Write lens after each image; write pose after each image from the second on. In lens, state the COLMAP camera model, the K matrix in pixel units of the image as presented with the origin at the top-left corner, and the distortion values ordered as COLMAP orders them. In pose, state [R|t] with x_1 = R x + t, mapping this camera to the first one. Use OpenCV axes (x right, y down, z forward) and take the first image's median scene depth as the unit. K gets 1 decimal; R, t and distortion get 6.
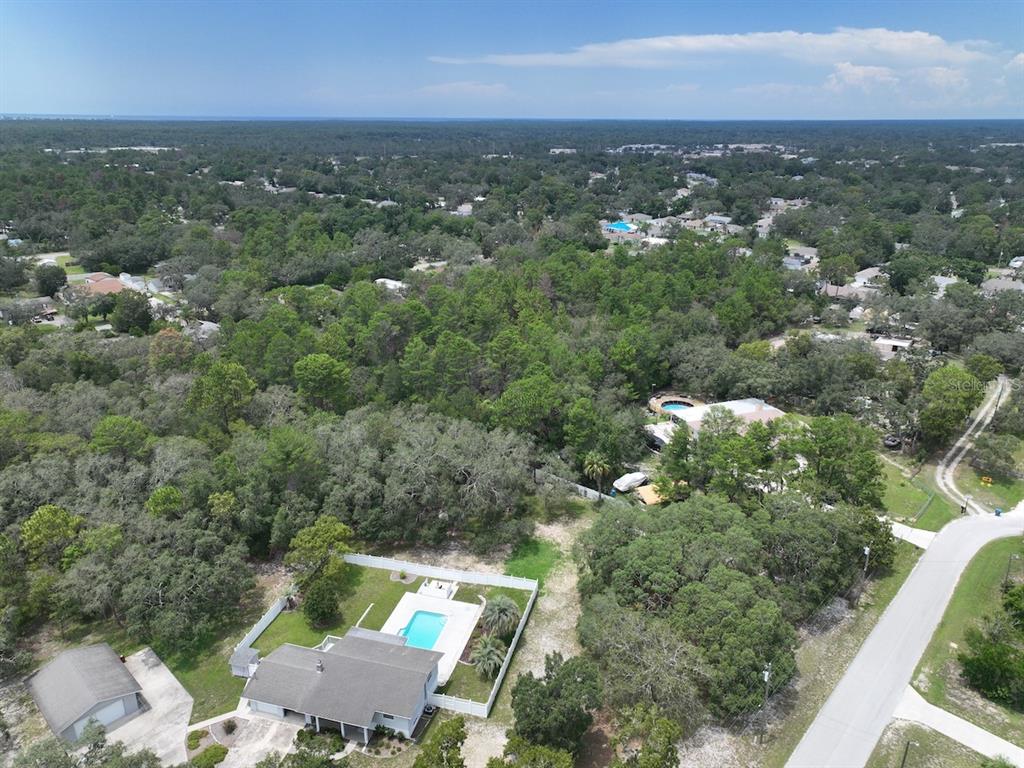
lens RADIAL K [[713.2, 0, 512.0], [0, 713.2, 384.0], [0, 0, 1]] dist [-0.000232, 0.014139]
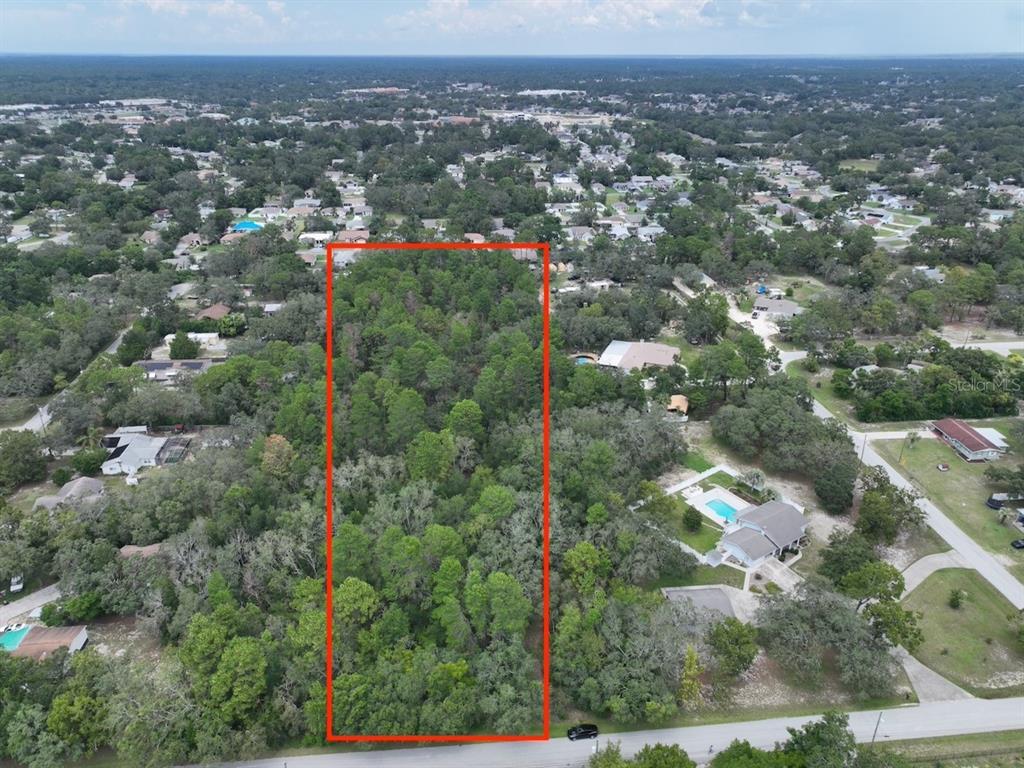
lens RADIAL K [[713.2, 0, 512.0], [0, 713.2, 384.0], [0, 0, 1]] dist [-0.000232, 0.014139]
pose [[0.658799, -0.316612, 0.682452, -1.169918], [0.260349, 0.947028, 0.188033, -0.312938], [-0.705835, 0.053800, 0.706331, 0.064355]]
